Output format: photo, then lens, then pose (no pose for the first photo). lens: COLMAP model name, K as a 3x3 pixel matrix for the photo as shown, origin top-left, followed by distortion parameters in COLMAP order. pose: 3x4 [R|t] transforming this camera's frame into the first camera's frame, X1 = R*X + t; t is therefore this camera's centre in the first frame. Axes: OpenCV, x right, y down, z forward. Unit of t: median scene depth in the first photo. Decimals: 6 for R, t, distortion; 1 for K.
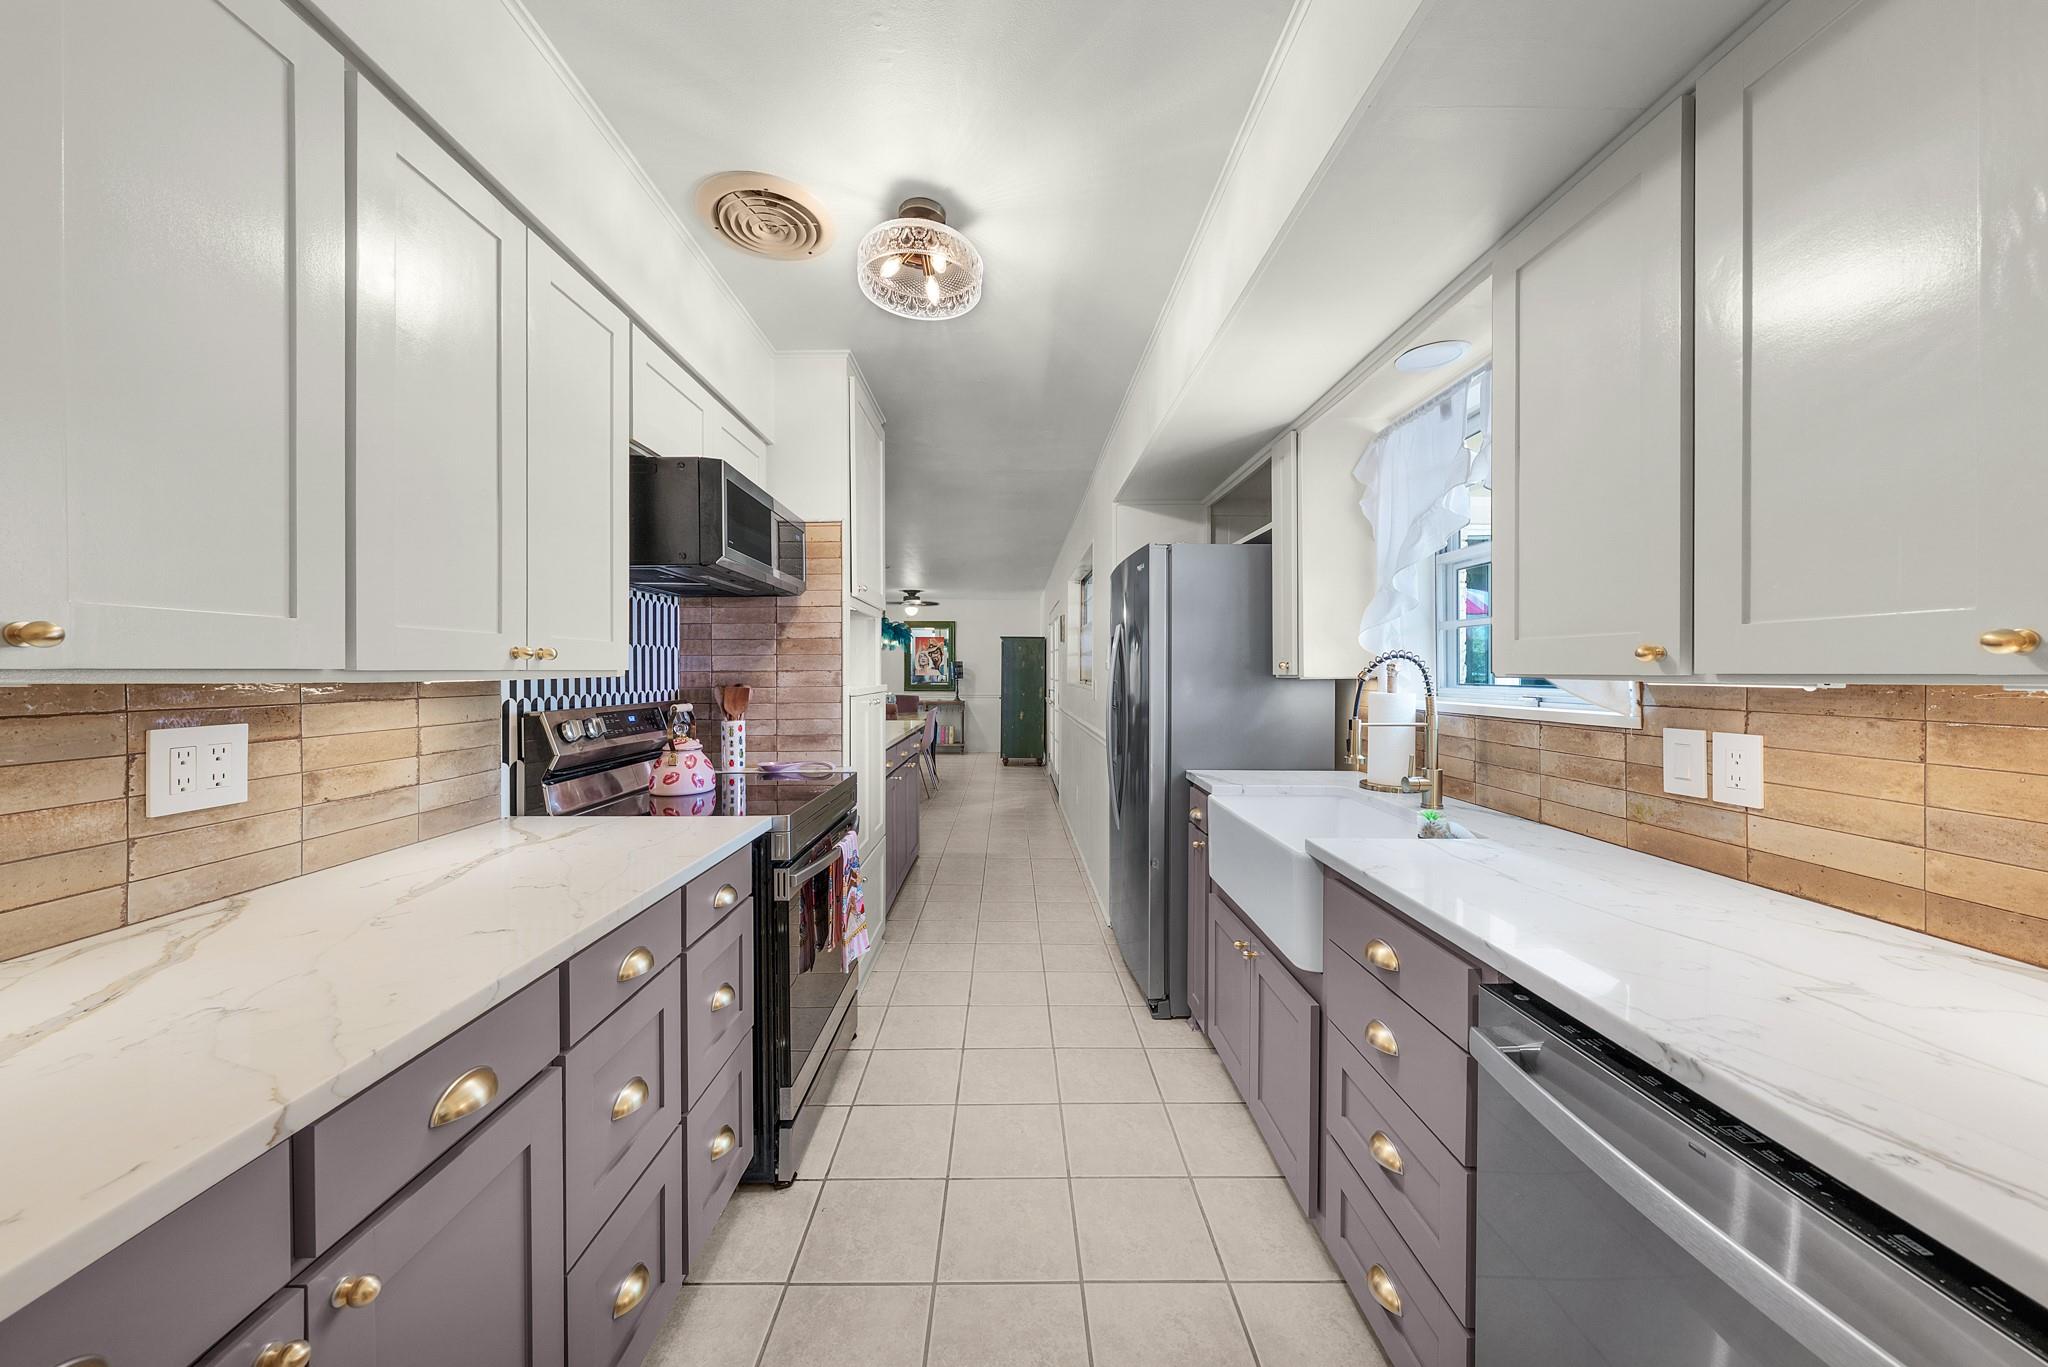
lens RADIAL K [[706.2, 0, 1021.9], [0, 706.2, 672.5], [0, 0, 1]] dist [-0.001963, -0.000077]
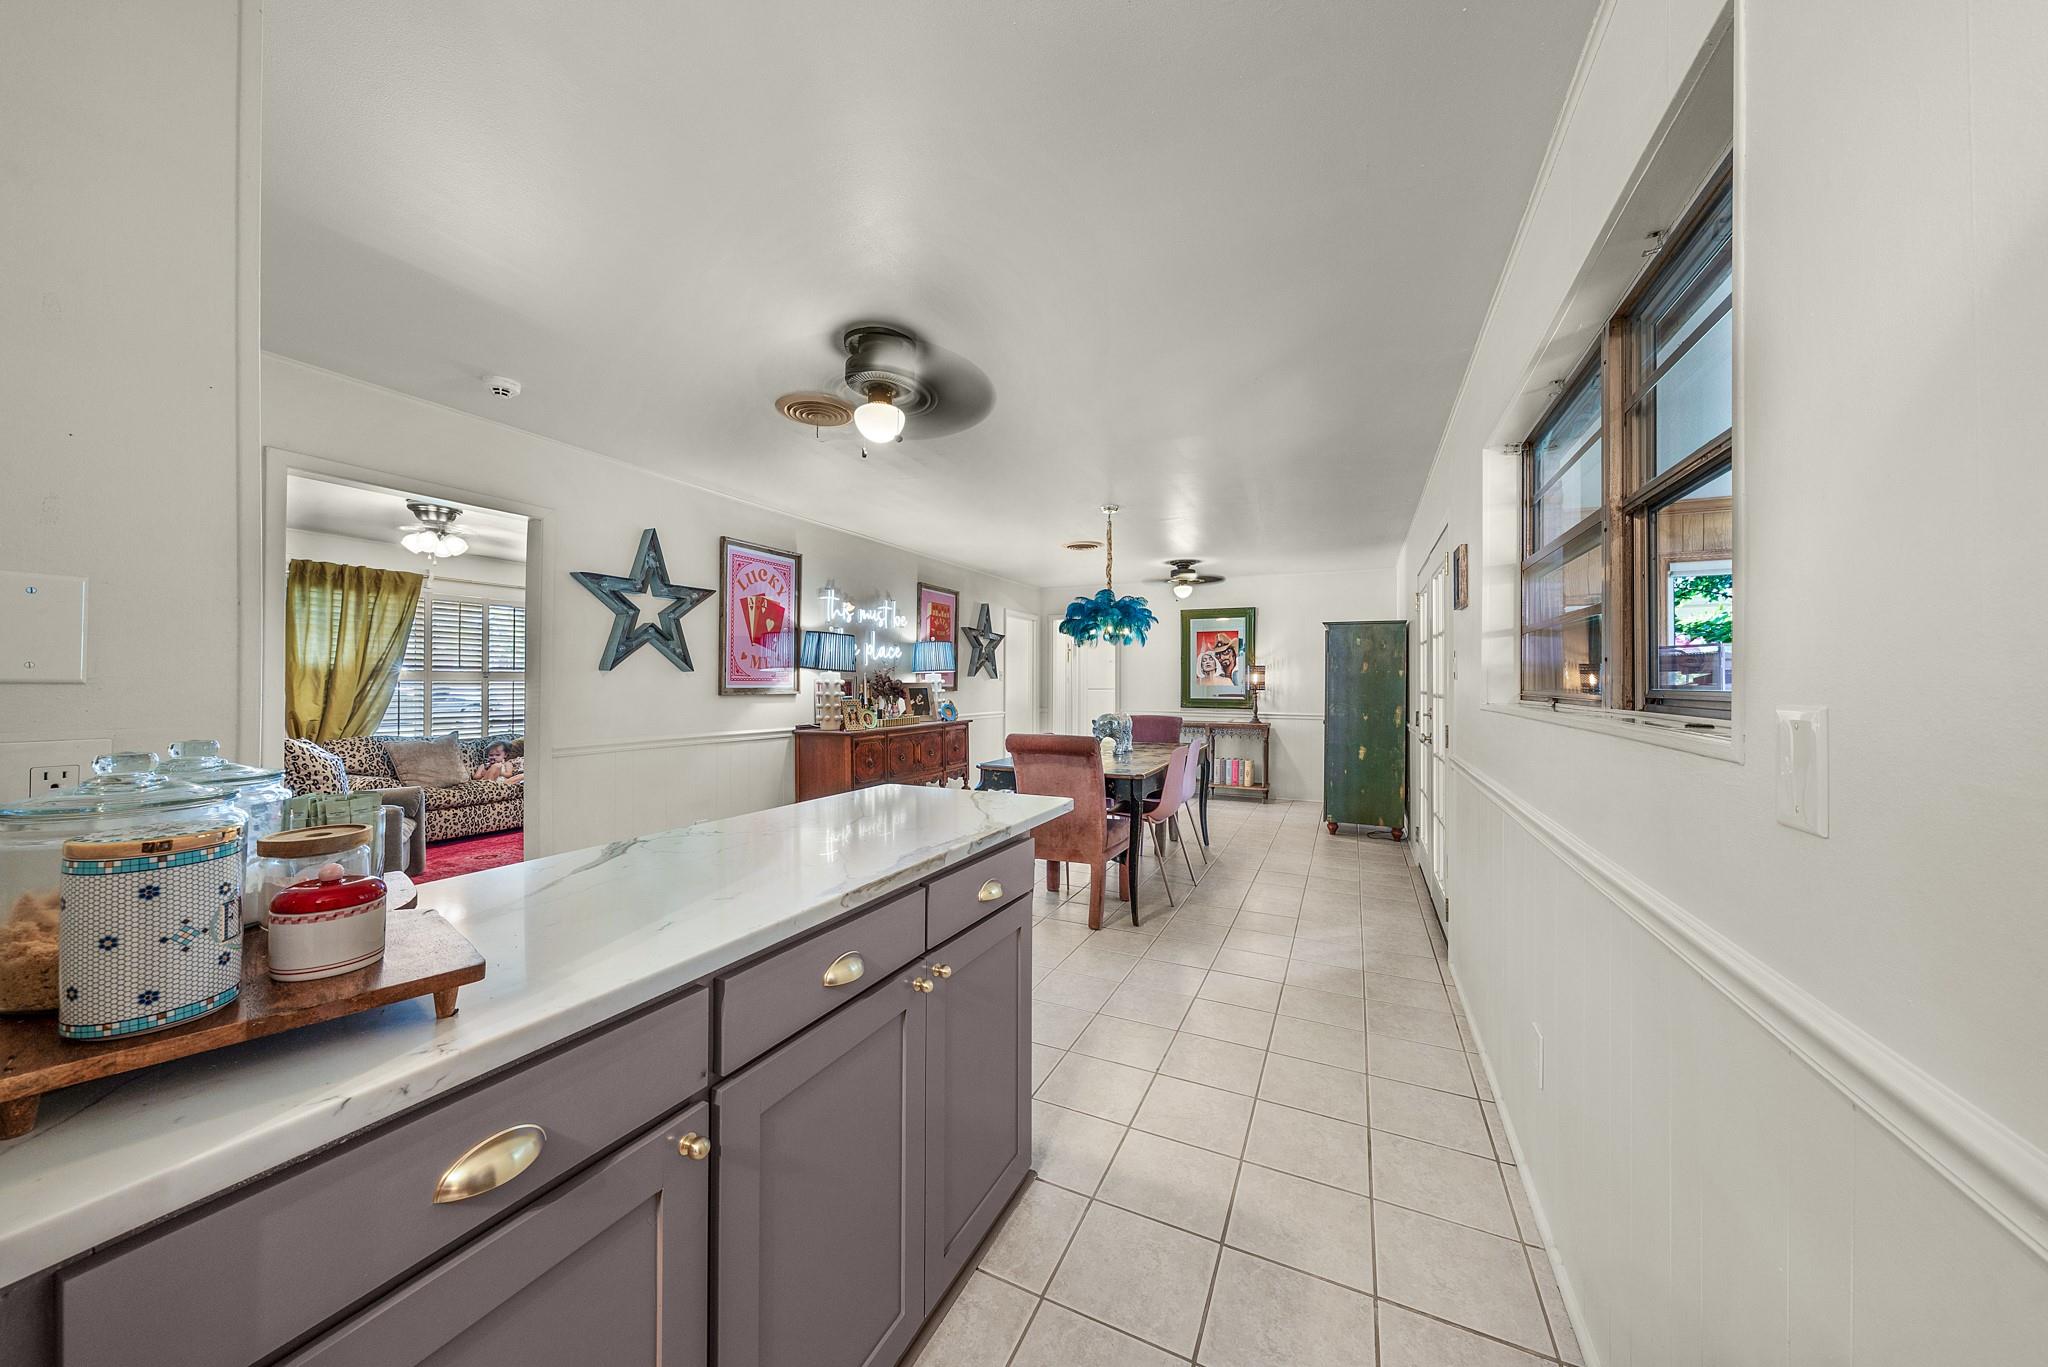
lens RADIAL K [[706.2, 0, 1017.7], [0, 706.2, 674.1], [0, 0, 1]] dist [-0.001963, -0.000077]
pose [[0.895657, -0.001955, -0.444741, 0.003843], [-0.003510, 0.999928, -0.011464, 0.001496], [0.444732, 0.011829, 0.895586, 0.321562]]
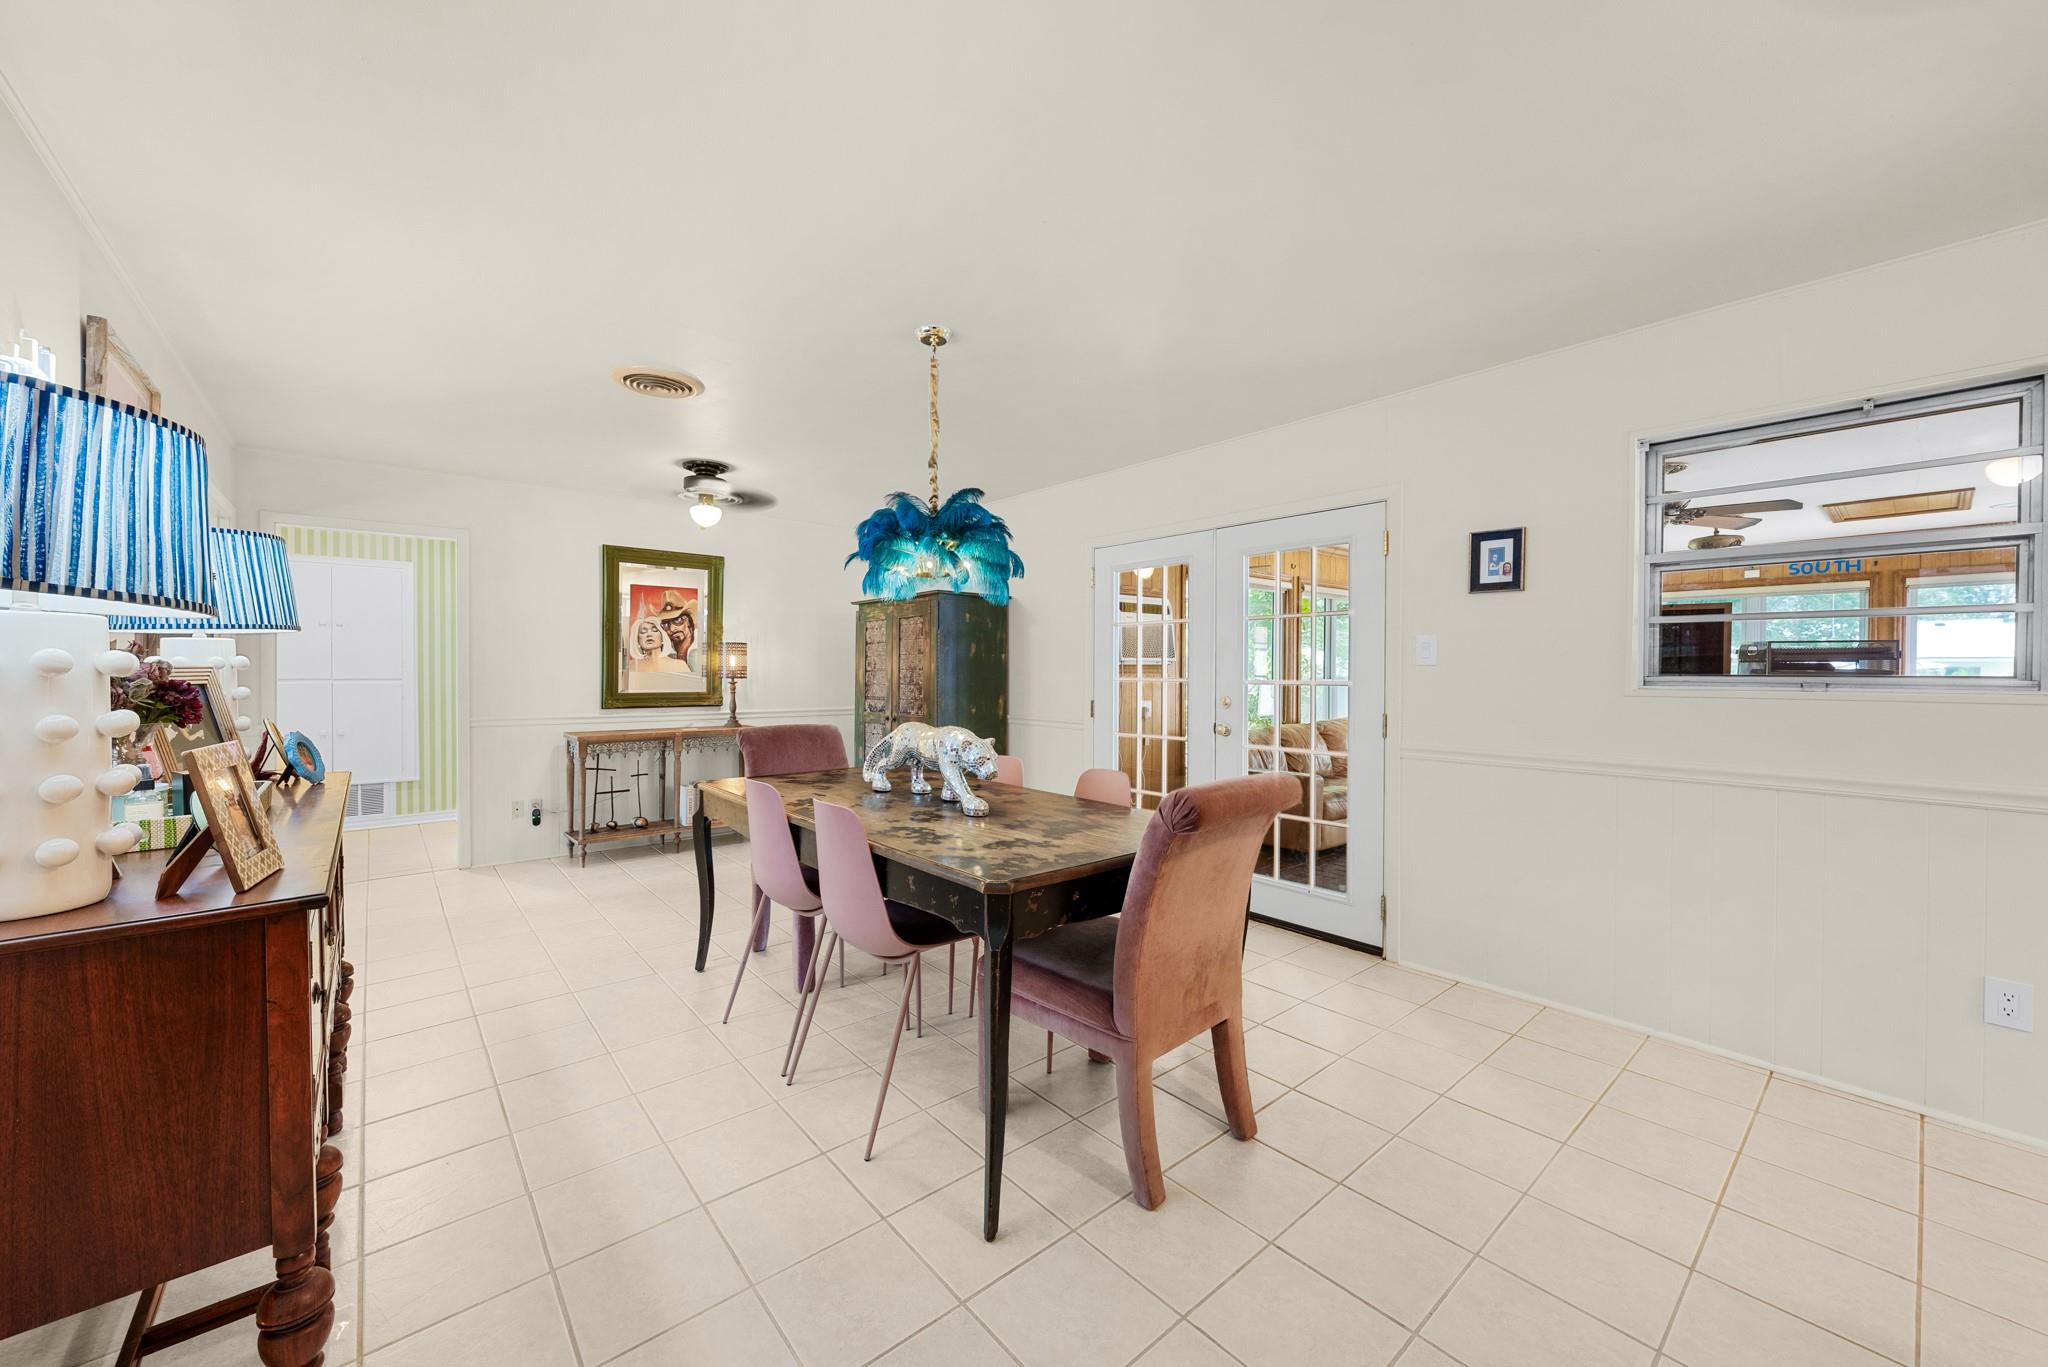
lens RADIAL K [[771.6, 0, 1021.3], [0, 771.6, 673.4], [0, 0, 1]] dist [-0.001072, -0.000016]
pose [[0.777714, -0.004227, 0.628603, -0.293866], [0.001943, 0.999989, 0.004320, 0.003412], [-0.628615, -0.002138, 0.777714, 0.539323]]
